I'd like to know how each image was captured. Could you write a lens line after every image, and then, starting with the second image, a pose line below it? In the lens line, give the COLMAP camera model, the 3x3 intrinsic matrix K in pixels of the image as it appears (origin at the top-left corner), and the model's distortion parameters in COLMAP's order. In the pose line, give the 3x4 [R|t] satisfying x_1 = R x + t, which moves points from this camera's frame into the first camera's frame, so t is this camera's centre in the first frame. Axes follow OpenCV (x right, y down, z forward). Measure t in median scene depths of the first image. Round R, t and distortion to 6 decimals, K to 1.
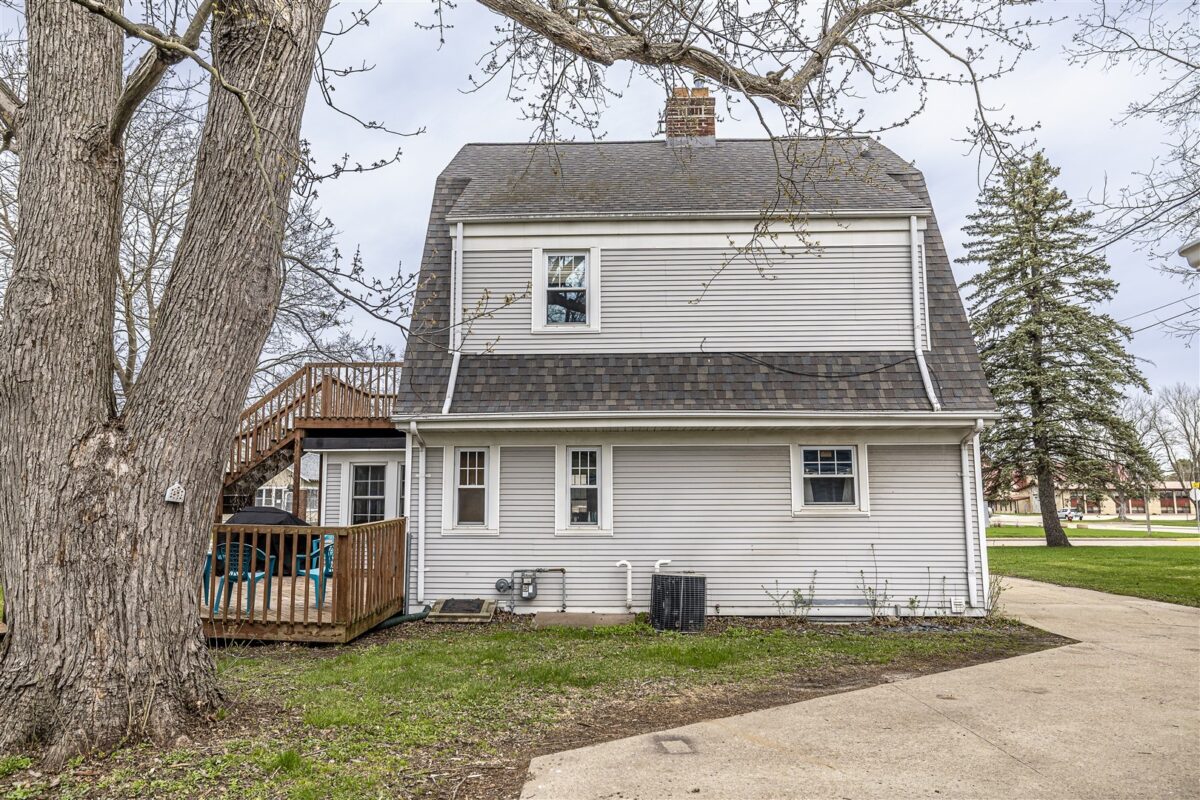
lens RADIAL K [[736.6, 0, 600.6], [0, 736.6, 387.6], [0, 0, 1]] dist [0.006364, 0.000553]
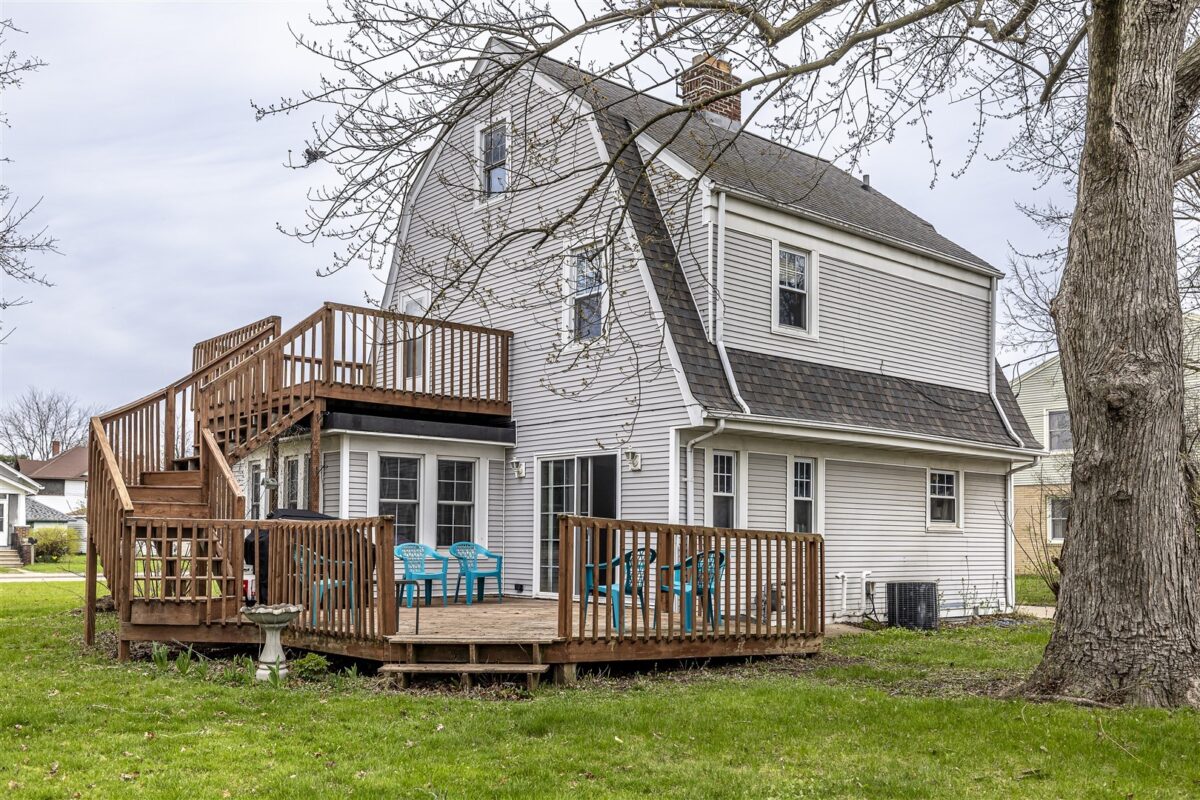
lens RADIAL K [[1093.4, 0, 599.9], [0, 1093.4, 409.9], [0, 0, 1]] dist [-0.000012, 0.000000]
pose [[0.722205, 0.089662, 0.685843, -1.216222], [-0.115876, 0.993233, -0.007829, 0.060613], [-0.681903, -0.073818, 0.727708, 0.145598]]
